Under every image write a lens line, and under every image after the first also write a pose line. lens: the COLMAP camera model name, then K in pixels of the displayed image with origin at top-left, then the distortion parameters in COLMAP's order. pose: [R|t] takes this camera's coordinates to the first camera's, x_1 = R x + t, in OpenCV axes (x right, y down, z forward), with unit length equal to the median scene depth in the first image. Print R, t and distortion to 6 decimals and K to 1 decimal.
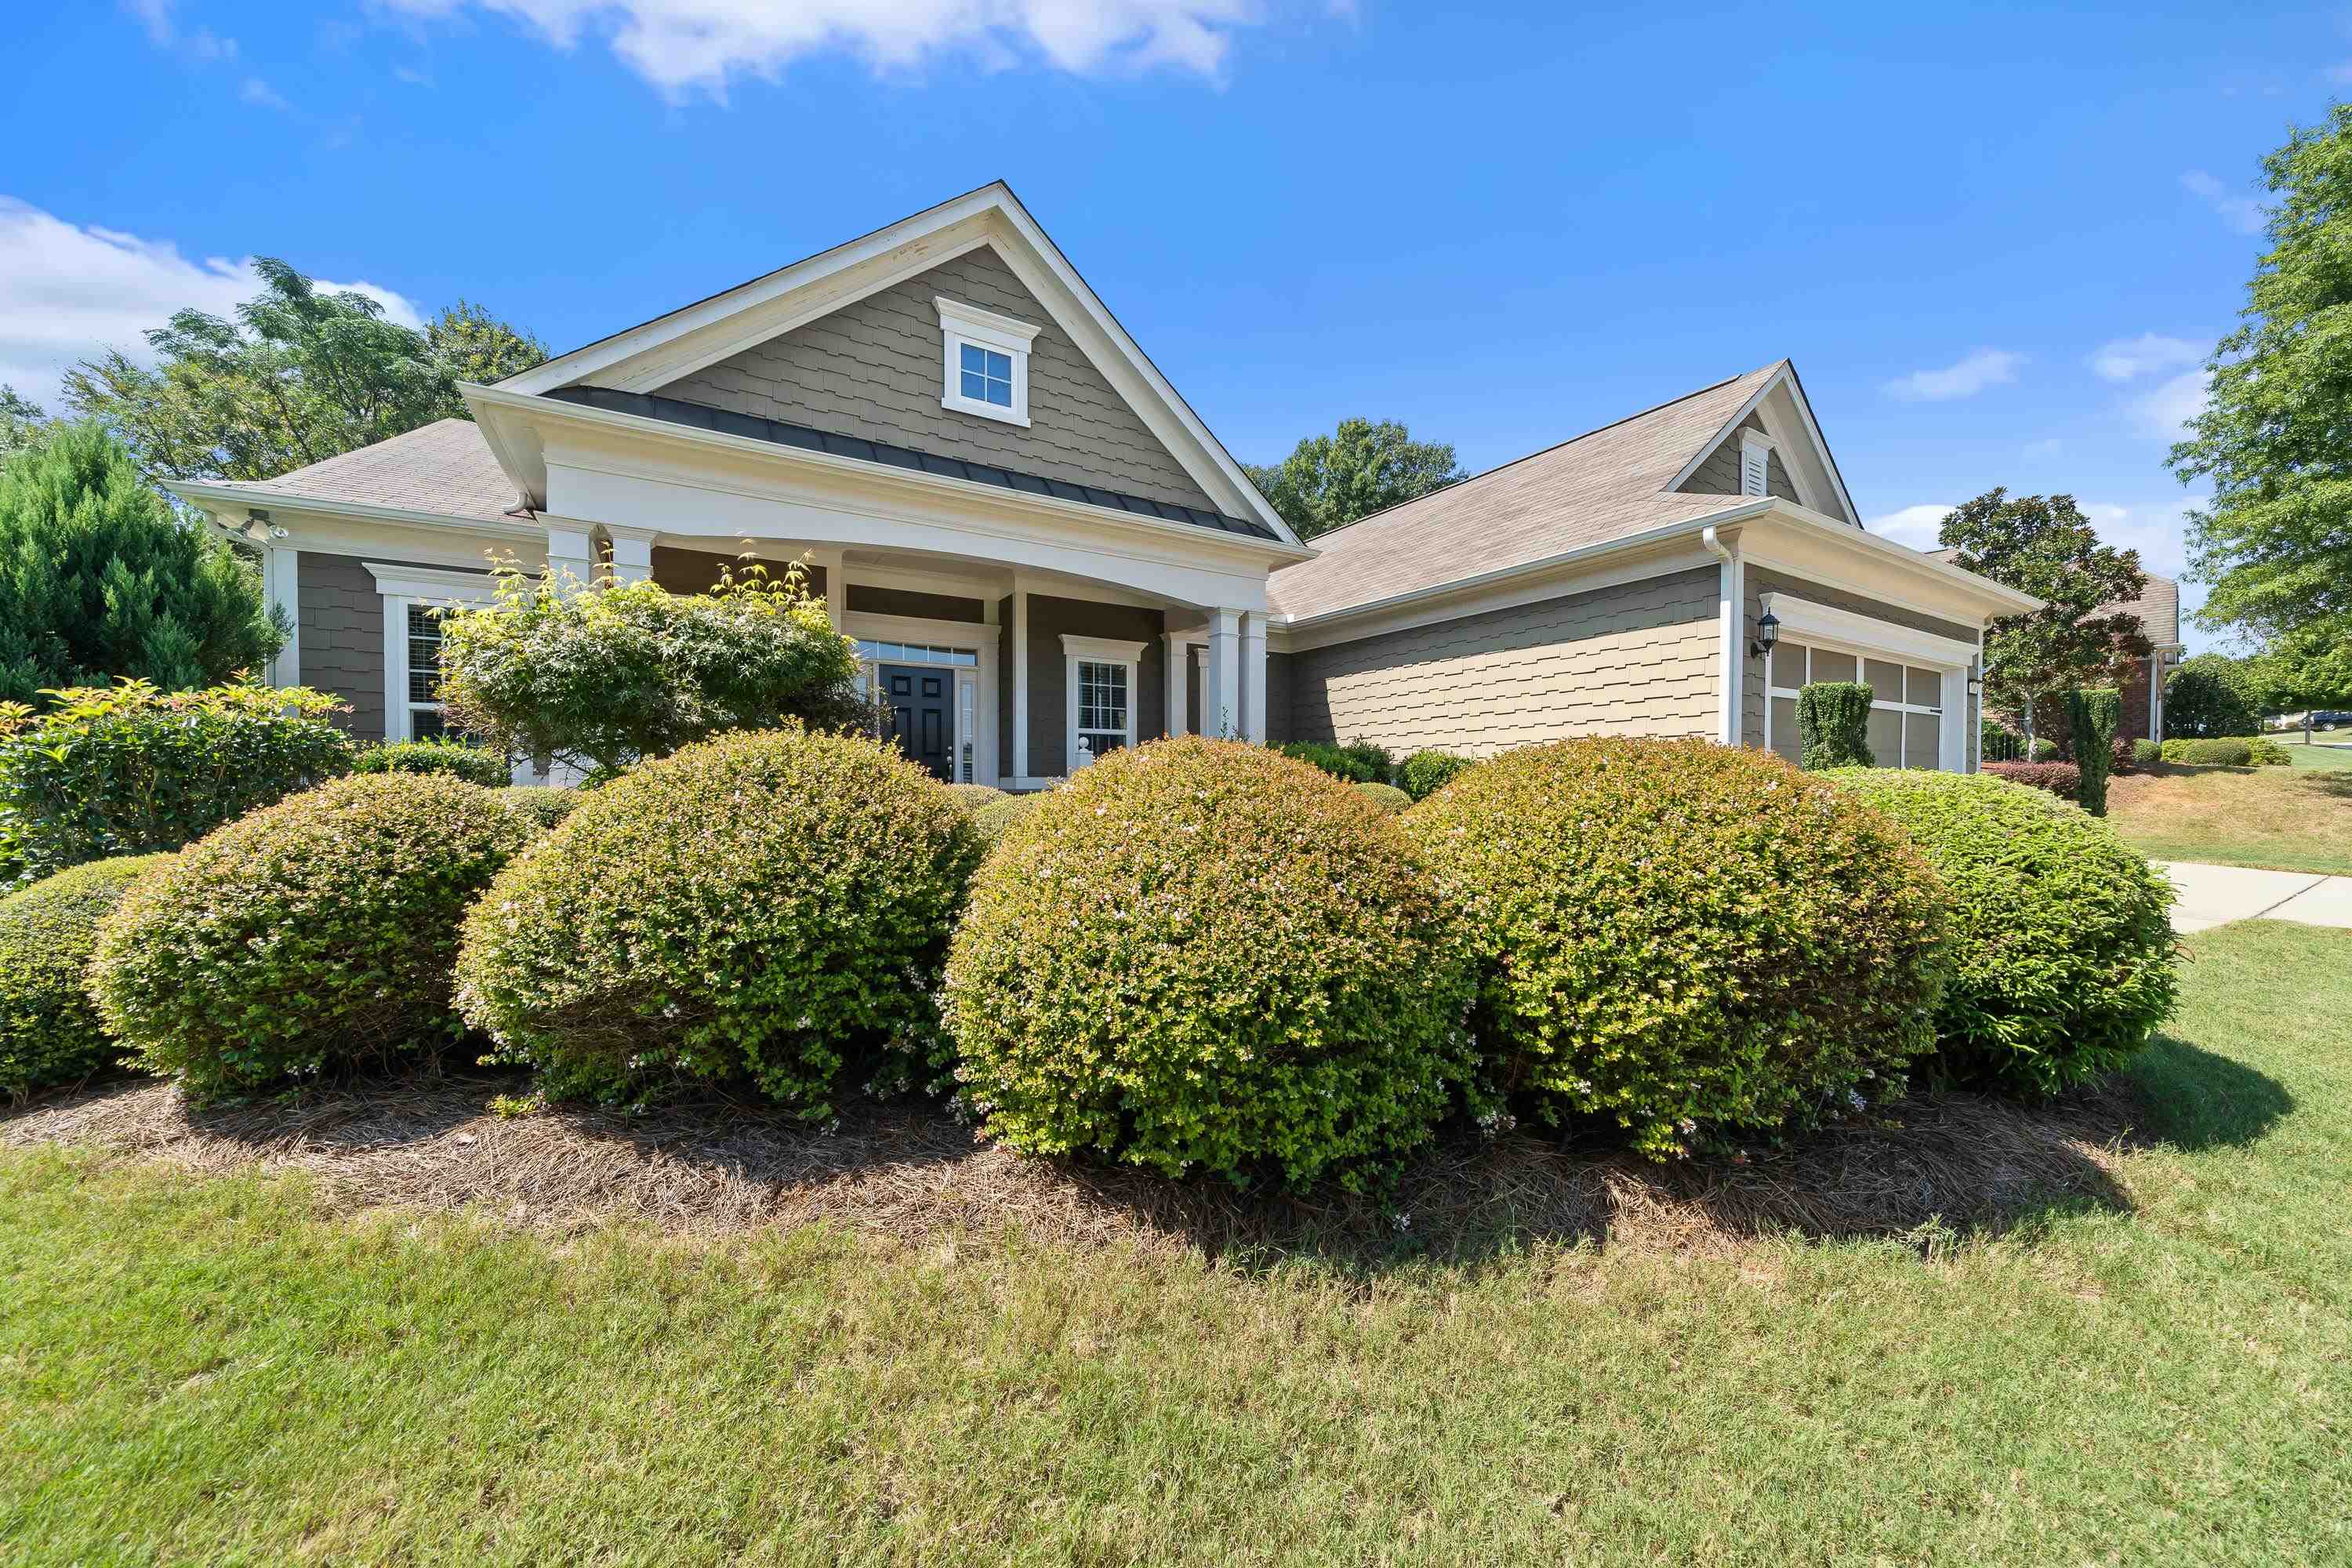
lens RADIAL K [[780.2, 0, 1135.0], [0, 780.2, 787.9], [0, 0, 1]] dist [-0.000185, -0.000011]
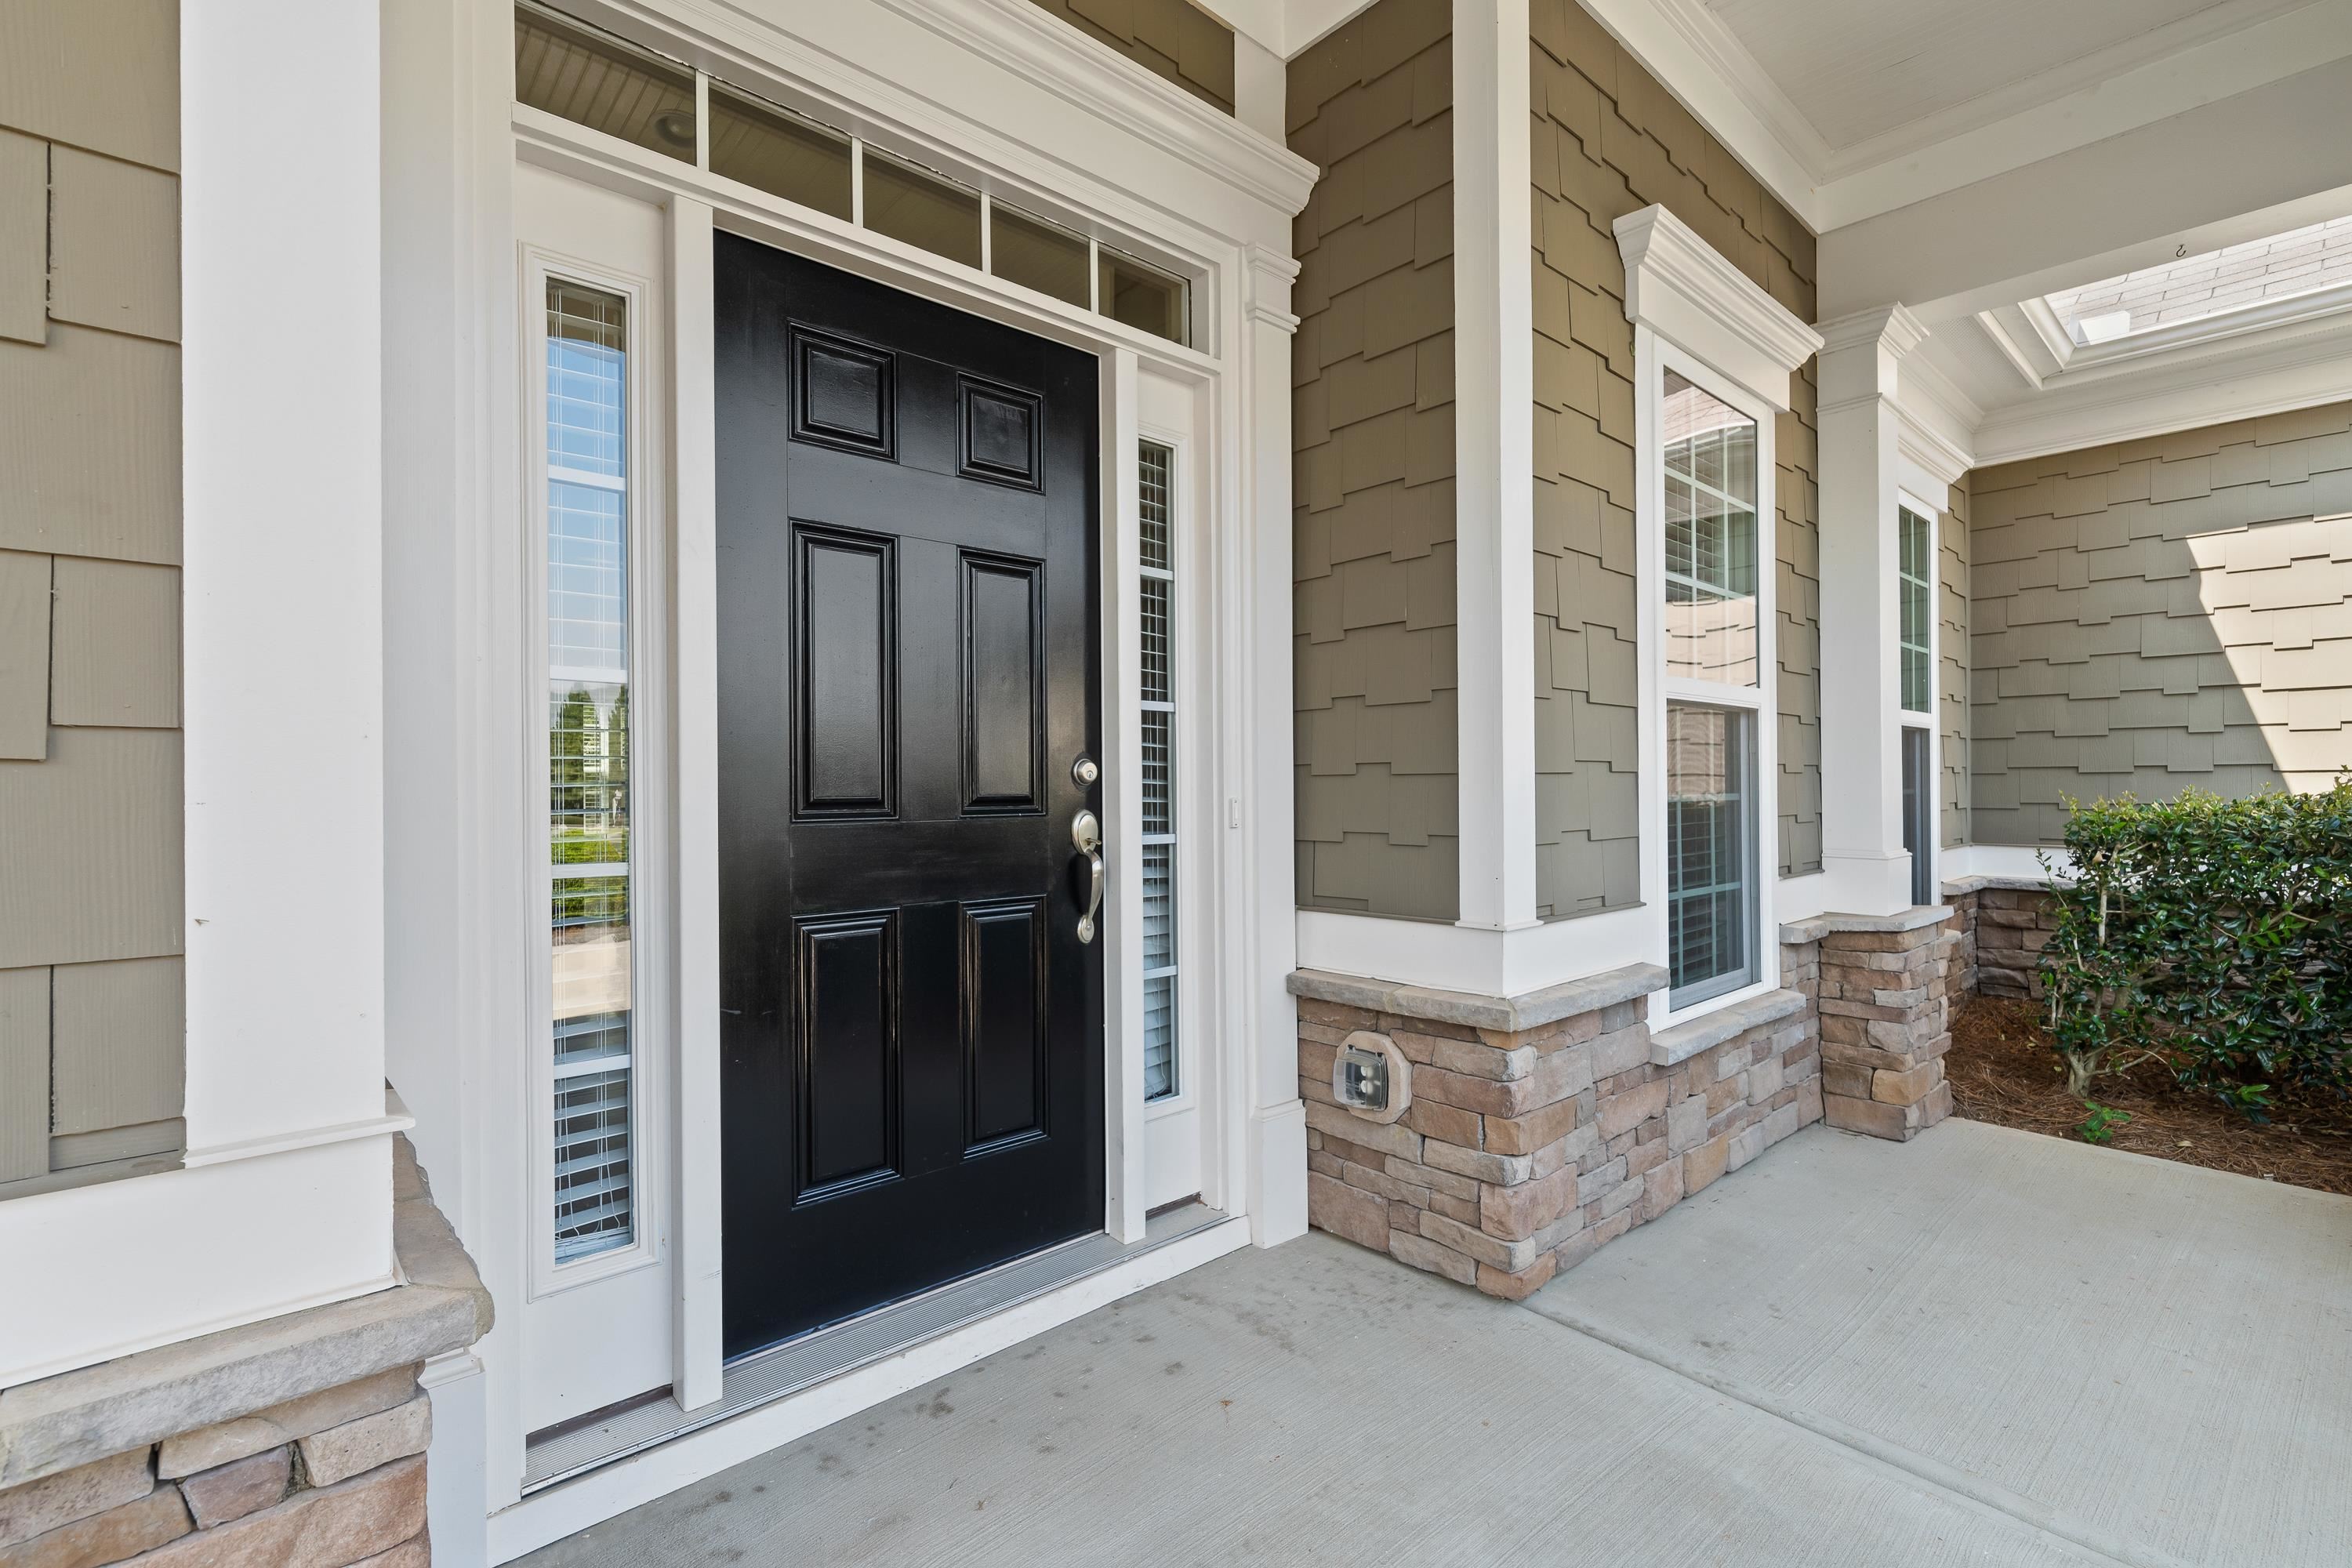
lens RADIAL K [[1084.4, 0, 1176.0], [0, 1084.4, 784.0], [0, 0, 1]] dist [0.001362, 0.000177]
pose [[0.975289, -0.009029, 0.220750, -0.280376], [0.012038, 0.999852, -0.012289, -0.045618], [-0.220607, 0.014643, 0.975253, 0.763834]]
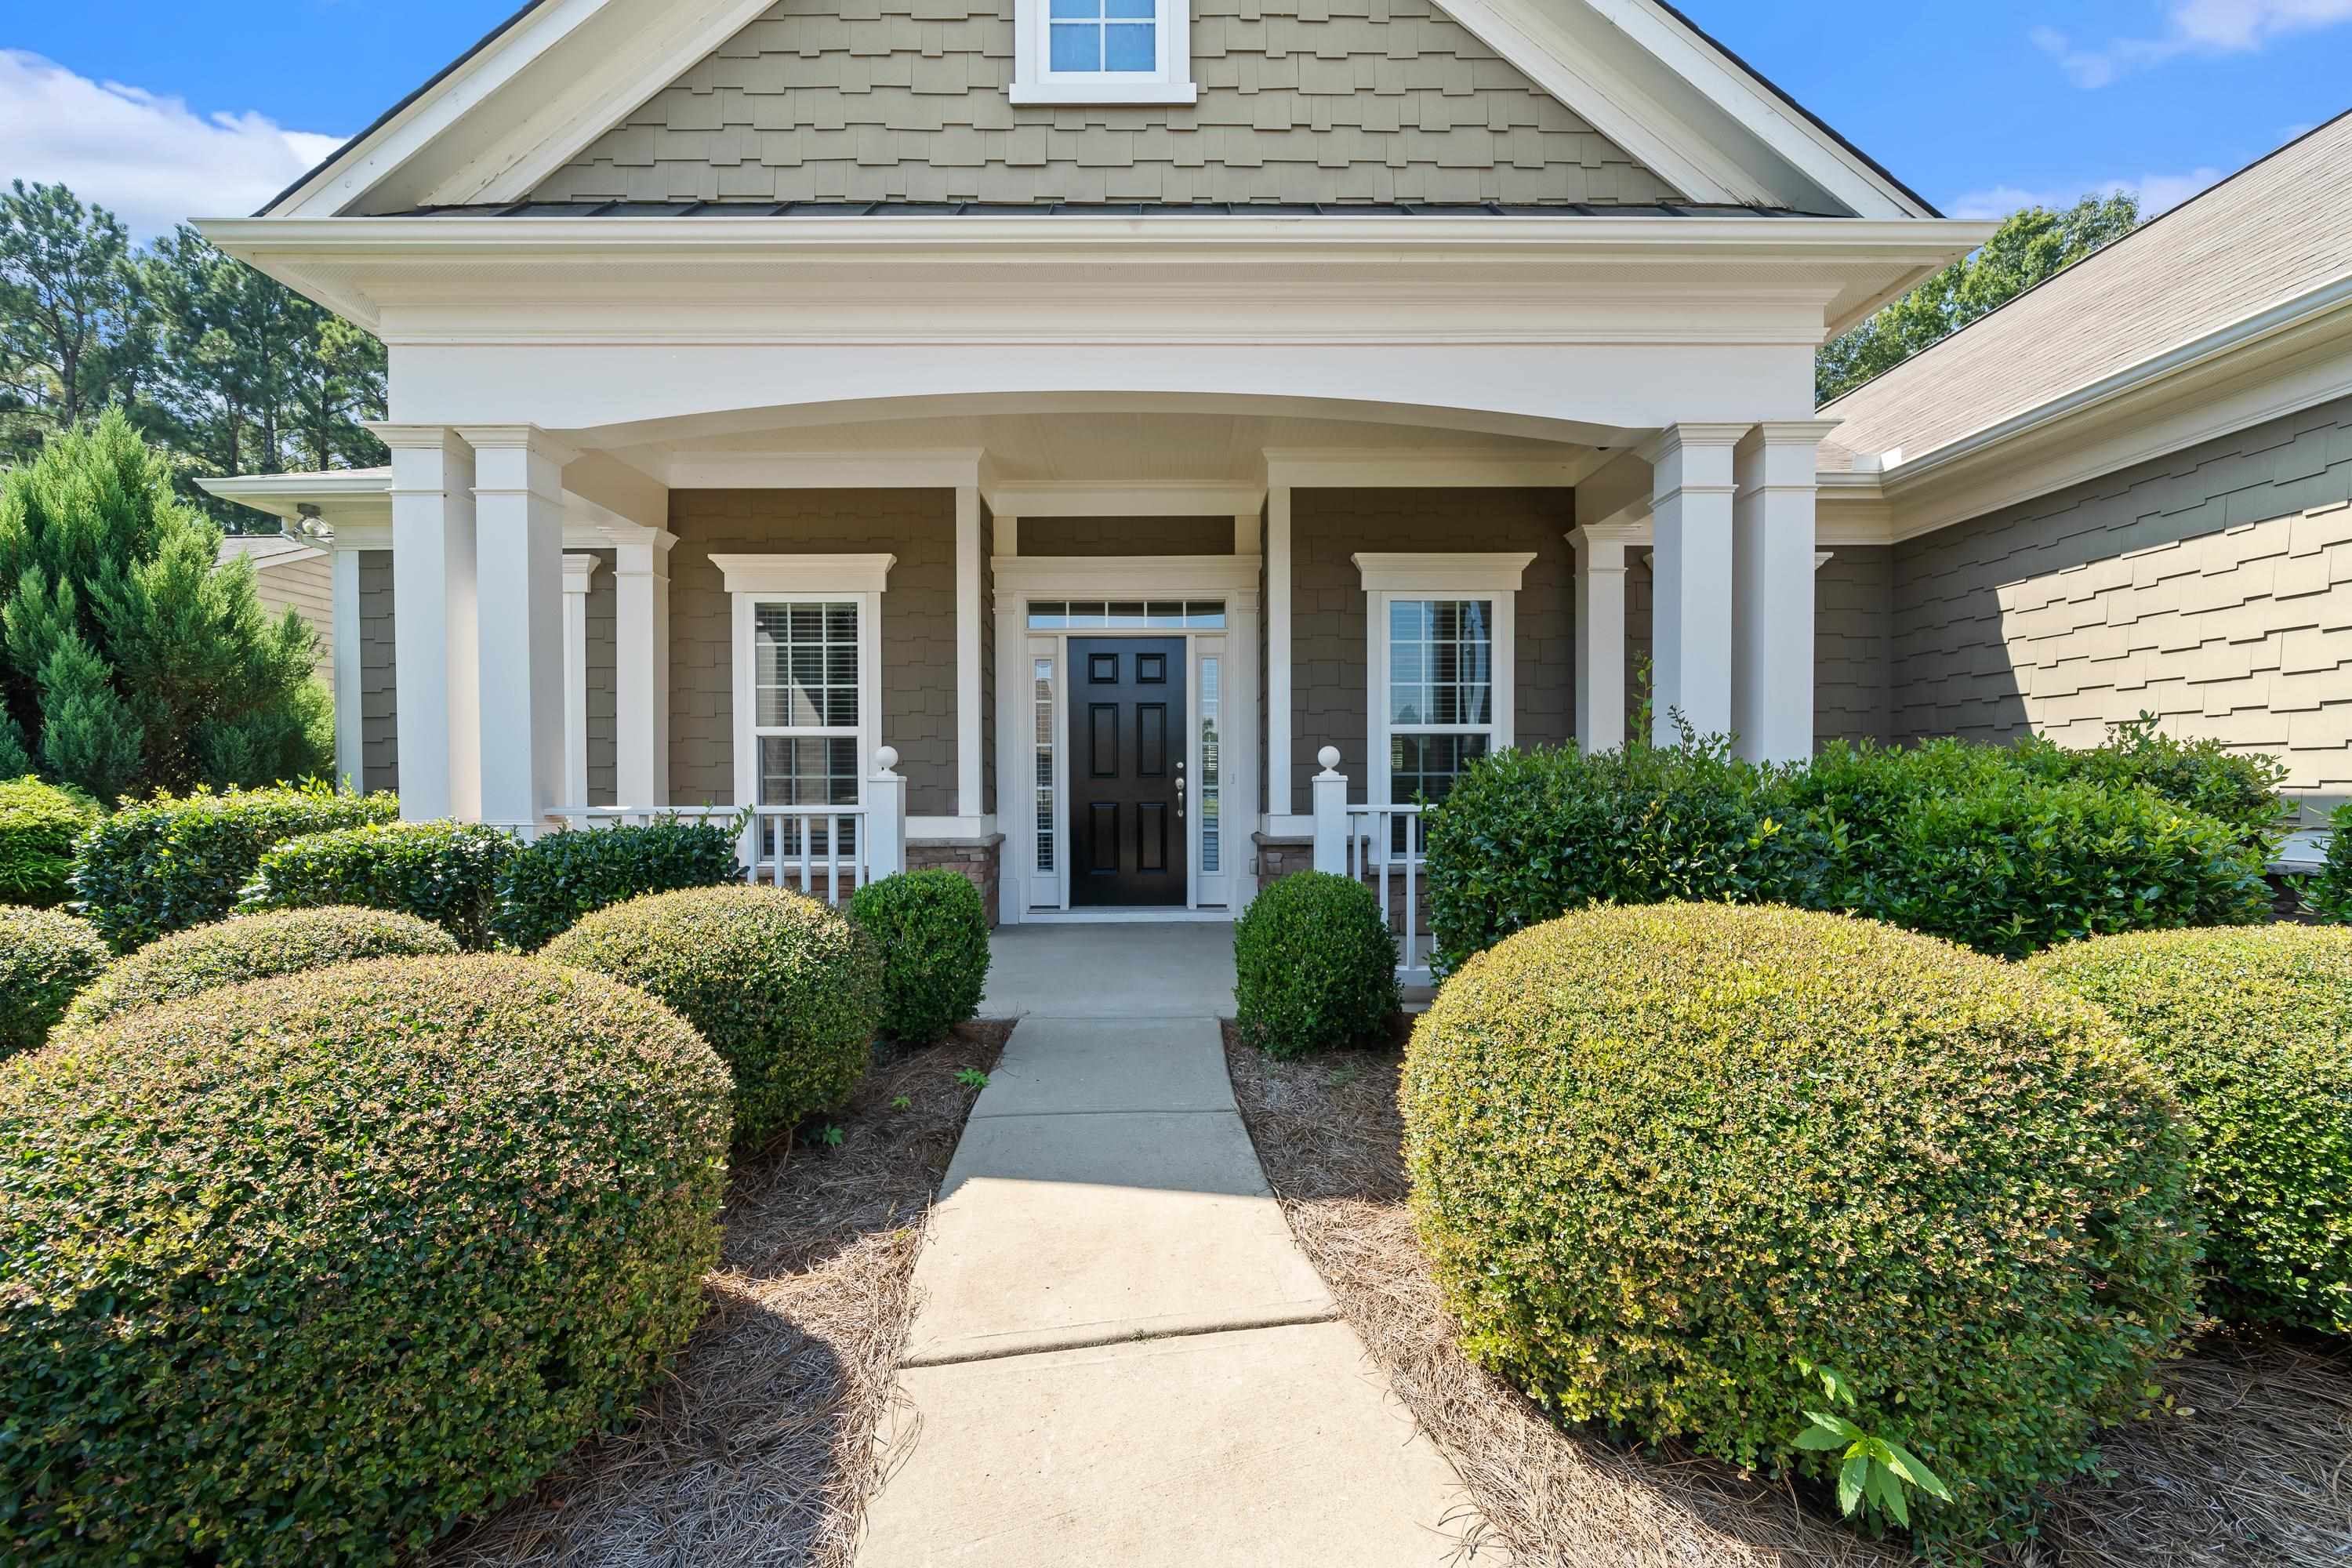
lens RADIAL K [[854.1, 0, 1173.8], [0, 854.1, 794.1], [0, 0, 1]] dist [0.000436, 0.000058]
pose [[0.877833, 0.000510, -0.478966, 0.081955], [0.002449, 0.999982, 0.005554, -0.032874], [0.478960, -0.006048, 0.877816, 0.419261]]
